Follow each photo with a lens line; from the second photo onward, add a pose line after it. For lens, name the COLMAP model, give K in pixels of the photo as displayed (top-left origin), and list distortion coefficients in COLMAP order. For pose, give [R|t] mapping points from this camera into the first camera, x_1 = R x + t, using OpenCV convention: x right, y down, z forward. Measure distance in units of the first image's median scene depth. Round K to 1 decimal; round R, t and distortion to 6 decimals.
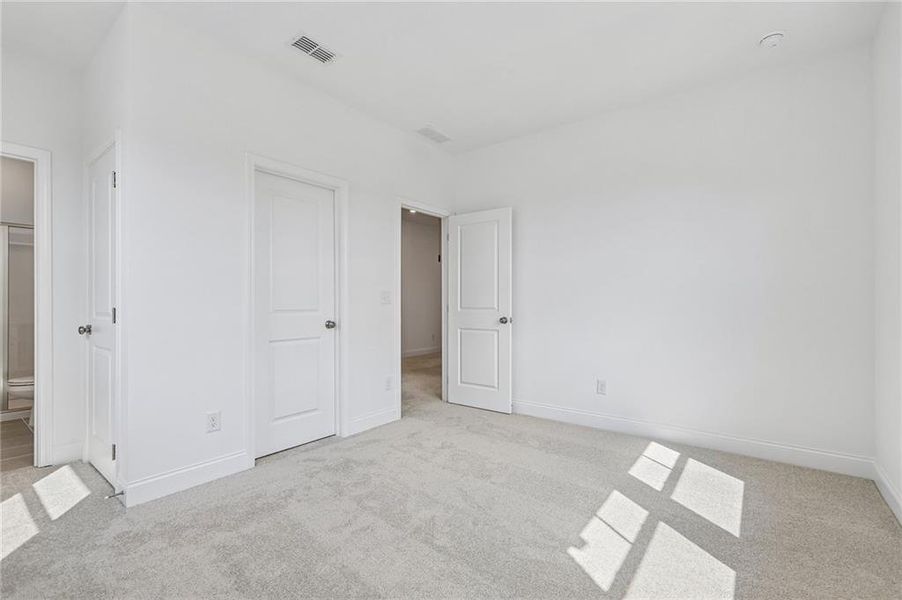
lens RADIAL K [[403.7, 0, 453.1], [0, 403.7, 301.4], [0, 0, 1]] dist [0.001083, 0.000550]
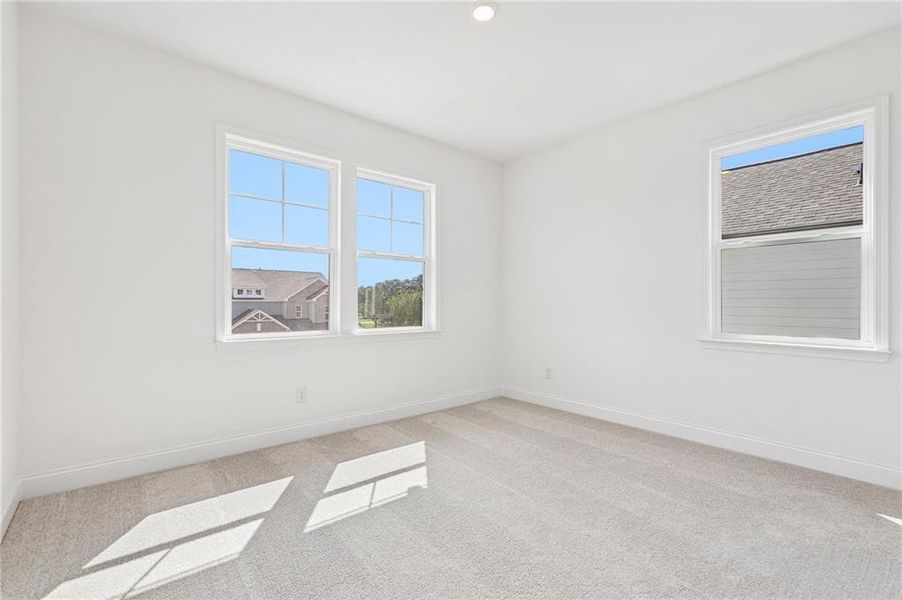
lens RADIAL K [[403.7, 0, 400.9], [0, 403.7, 312.7], [0, 0, 1]] dist [0.001083, 0.000550]
pose [[-0.964387, -0.003414, 0.264475, 0.001758], [0.002573, 0.999748, 0.022288, 0.000045], [-0.264484, 0.022175, -0.964135, 1.048254]]
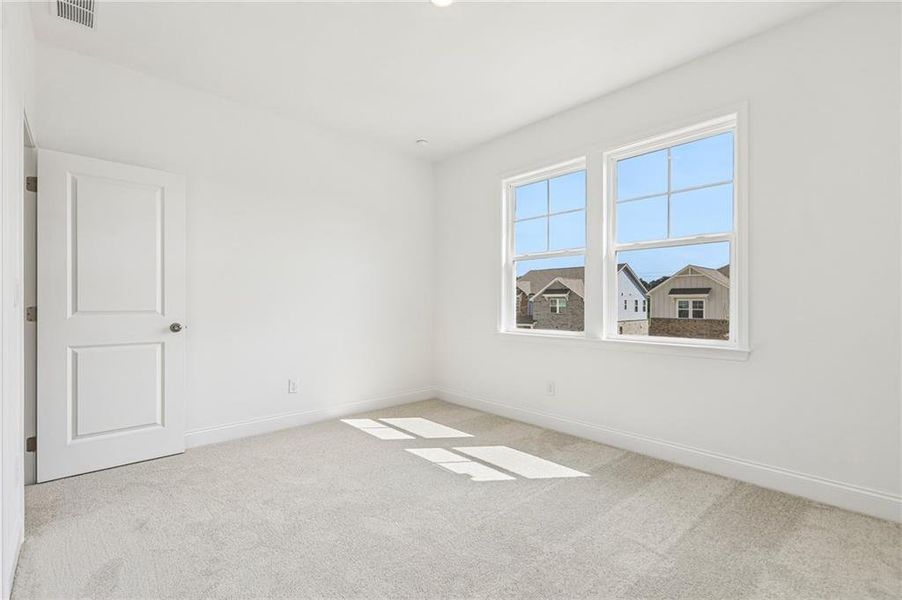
lens RADIAL K [[403.7, 0, 448.1], [0, 403.7, 301.5], [0, 0, 1]] dist [0.001083, 0.000550]
pose [[0.170111, 0.006326, 0.985405, -0.506690], [-0.006195, 0.999966, -0.005351, -0.000226], [-0.985405, -0.005194, 0.170144, 0.383482]]
